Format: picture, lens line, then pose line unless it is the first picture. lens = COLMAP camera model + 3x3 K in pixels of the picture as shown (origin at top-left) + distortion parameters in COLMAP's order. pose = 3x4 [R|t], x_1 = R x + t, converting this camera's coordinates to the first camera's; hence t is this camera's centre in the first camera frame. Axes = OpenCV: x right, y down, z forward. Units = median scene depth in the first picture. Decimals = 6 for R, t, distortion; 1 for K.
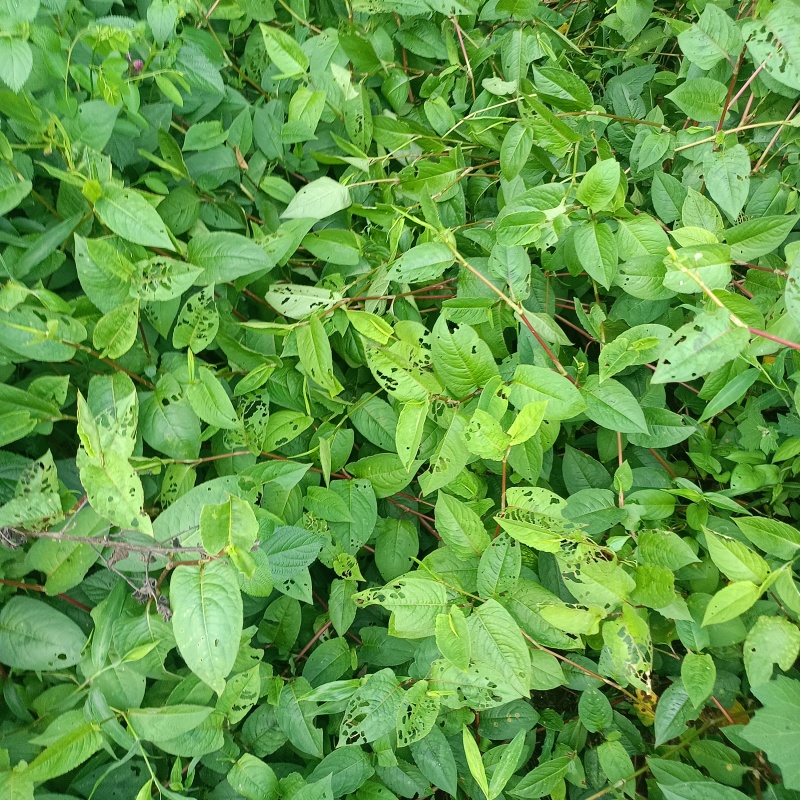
lens RADIAL K [[779.1, 0, 400.0], [0, 779.1, 400.0], [0, 0, 1]] dist [-0.004714, -0.008259]
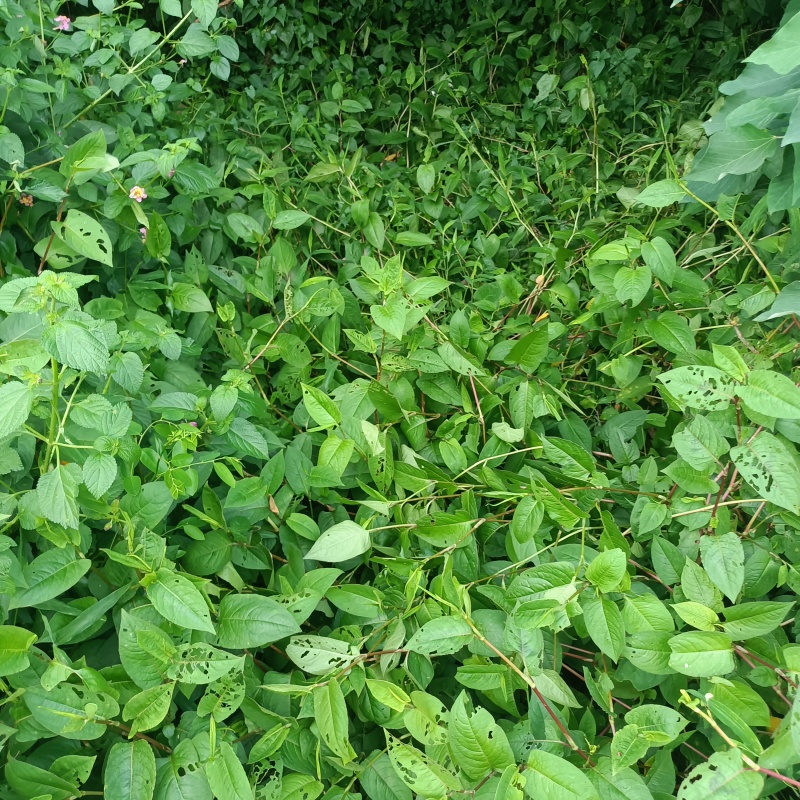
lens RADIAL K [[779.1, 0, 400.0], [0, 779.1, 400.0], [0, 0, 1]] dist [-0.004714, -0.008259]
pose [[0.998193, 0.059590, 0.007742, -0.050706], [-0.054633, 0.953619, -0.296018, -0.154069], [-0.025023, 0.295060, 0.955151, -0.091657]]
